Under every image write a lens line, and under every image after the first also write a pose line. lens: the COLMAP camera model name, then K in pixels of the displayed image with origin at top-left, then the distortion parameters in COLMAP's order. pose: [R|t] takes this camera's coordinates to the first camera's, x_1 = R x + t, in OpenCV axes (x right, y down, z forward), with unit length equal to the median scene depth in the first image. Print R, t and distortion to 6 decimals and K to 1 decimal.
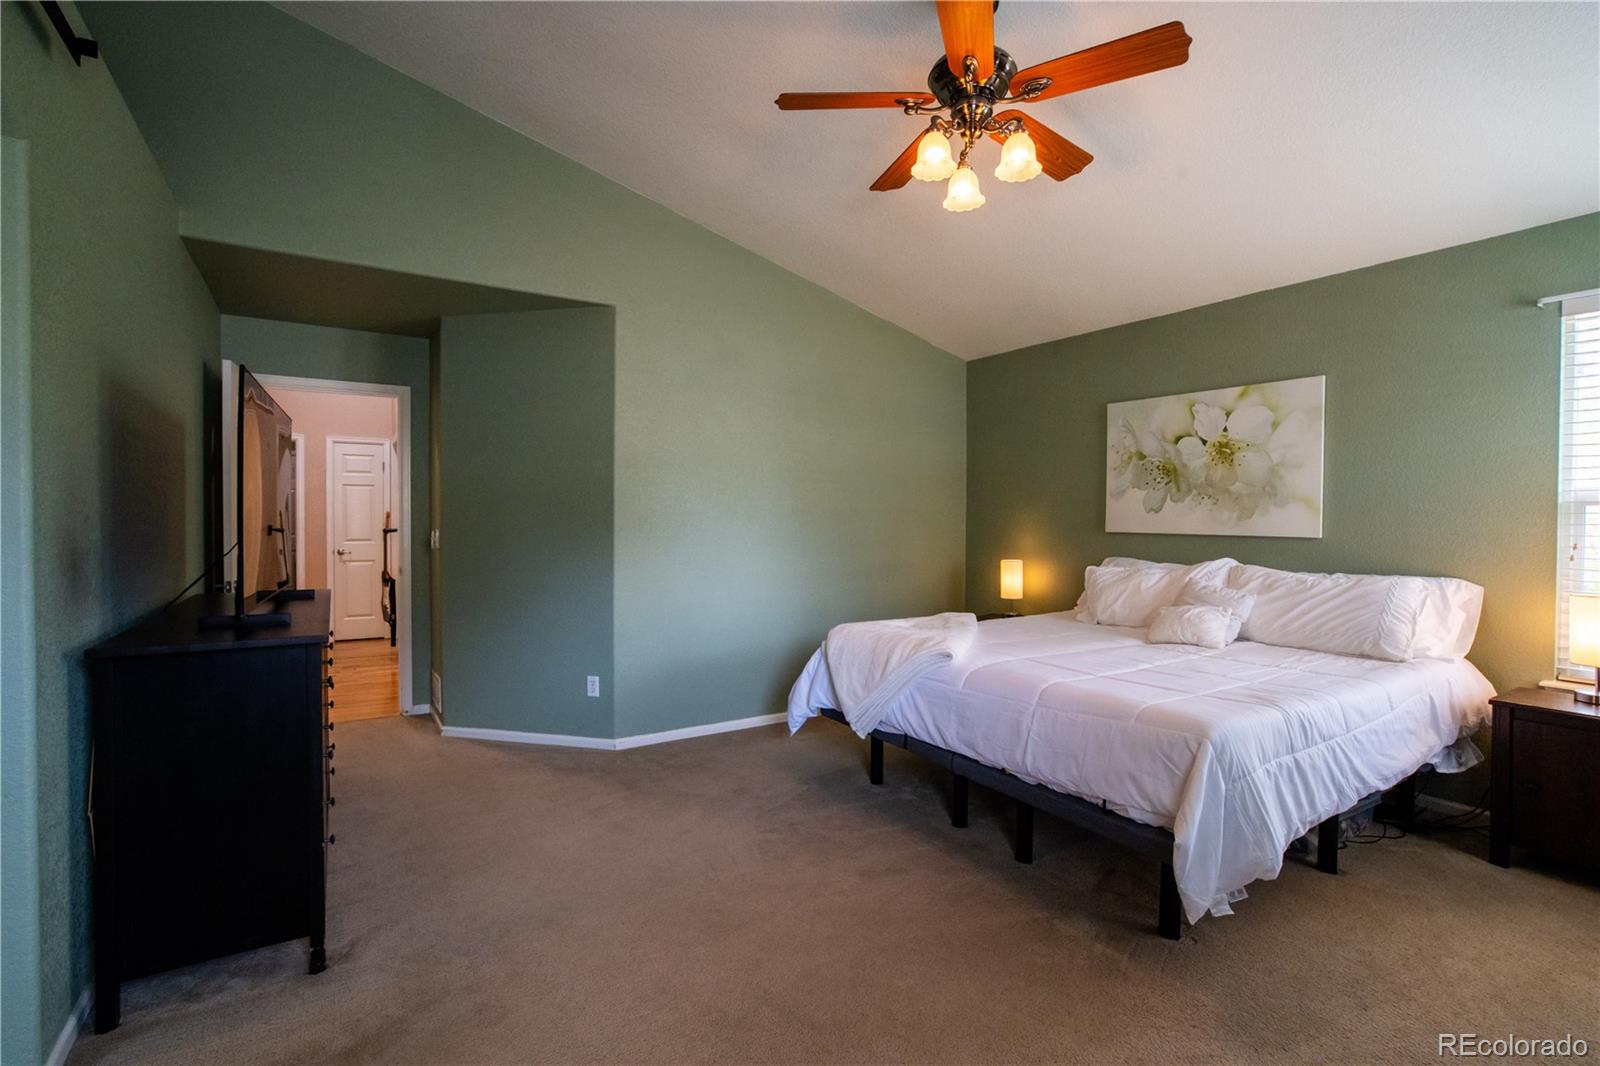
lens RADIAL K [[748.7, 0, 794.9], [0, 748.7, 536.0], [0, 0, 1]] dist [-0.039357, 0.016747]
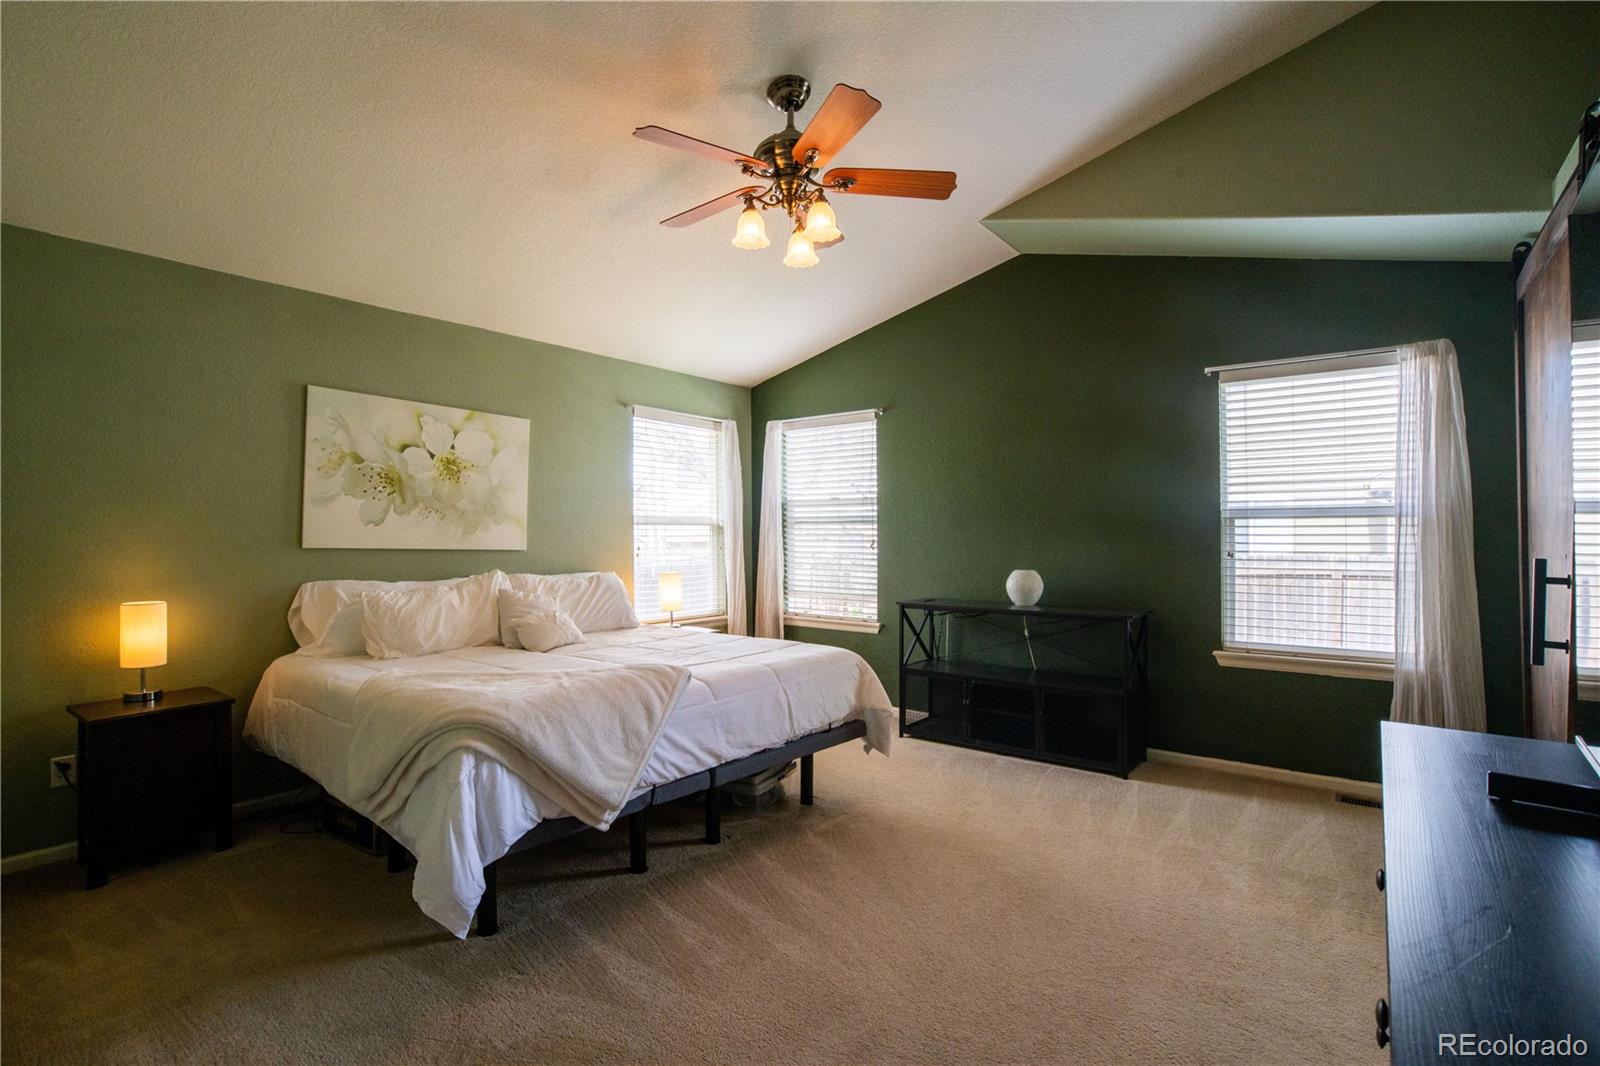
lens RADIAL K [[748.7, 0, 793.4], [0, 748.7, 529.7], [0, 0, 1]] dist [-0.039357, 0.016747]
pose [[-0.346293, 0.013326, 0.938032, -0.547834], [0.015853, 0.999839, -0.008351, -0.011726], [-0.937992, 0.011979, -0.346449, 0.895878]]
